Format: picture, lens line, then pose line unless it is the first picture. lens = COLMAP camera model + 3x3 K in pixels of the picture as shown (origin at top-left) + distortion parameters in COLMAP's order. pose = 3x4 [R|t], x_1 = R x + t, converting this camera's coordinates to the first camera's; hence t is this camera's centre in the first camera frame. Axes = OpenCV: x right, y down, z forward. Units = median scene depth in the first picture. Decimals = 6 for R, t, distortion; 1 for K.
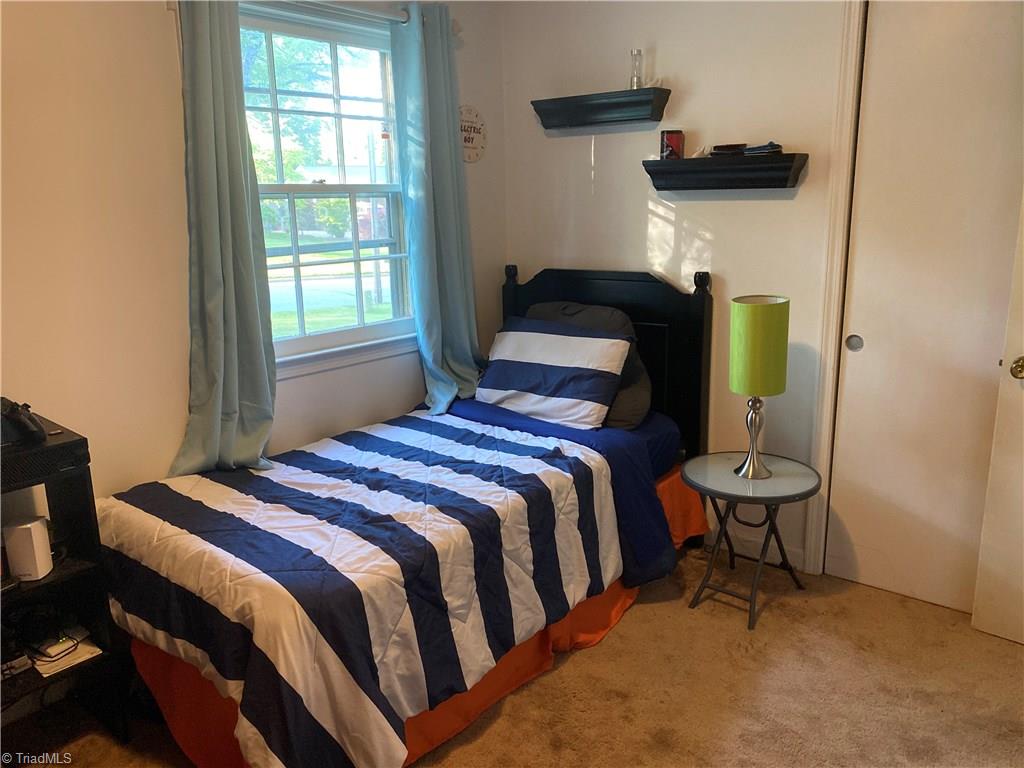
lens RADIAL K [[773.7, 0, 512.0], [0, 773.7, 384.0], [0, 0, 1]] dist [0.000344, -0.001096]
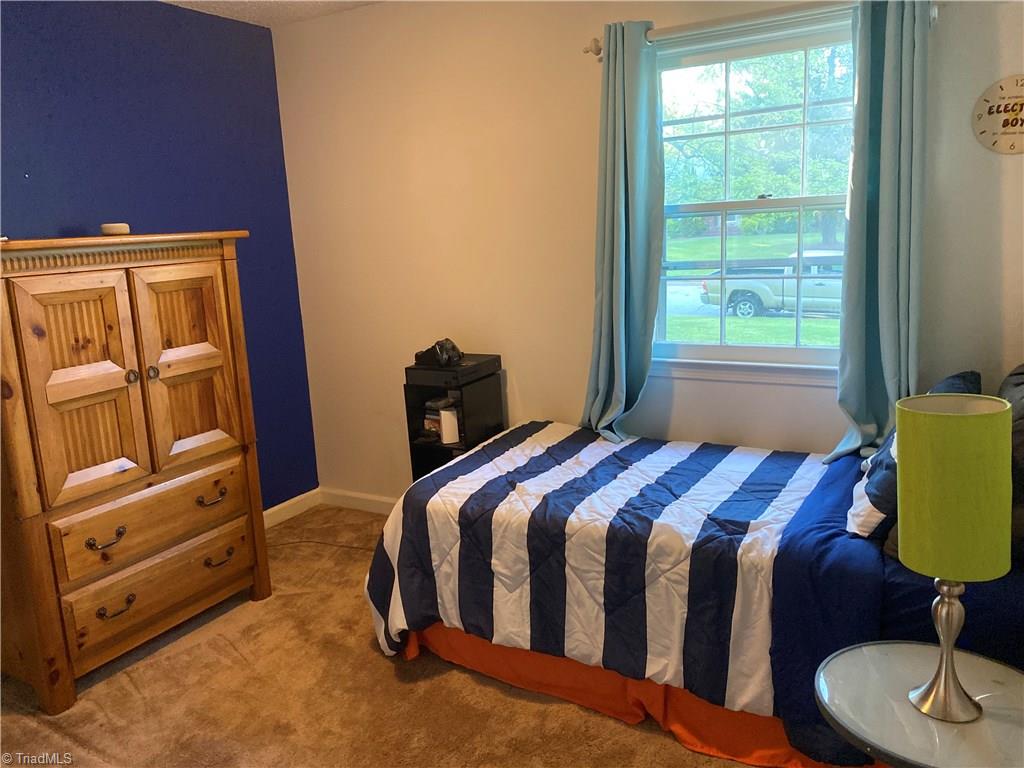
lens RADIAL K [[773.7, 0, 512.0], [0, 773.7, 384.0], [0, 0, 1]] dist [0.000344, -0.001096]
pose [[0.144158, 0.204420, -0.968210, 0.791684], [-0.181279, 0.967328, 0.177242, -0.160098], [0.972809, 0.149965, 0.176505, 0.589836]]
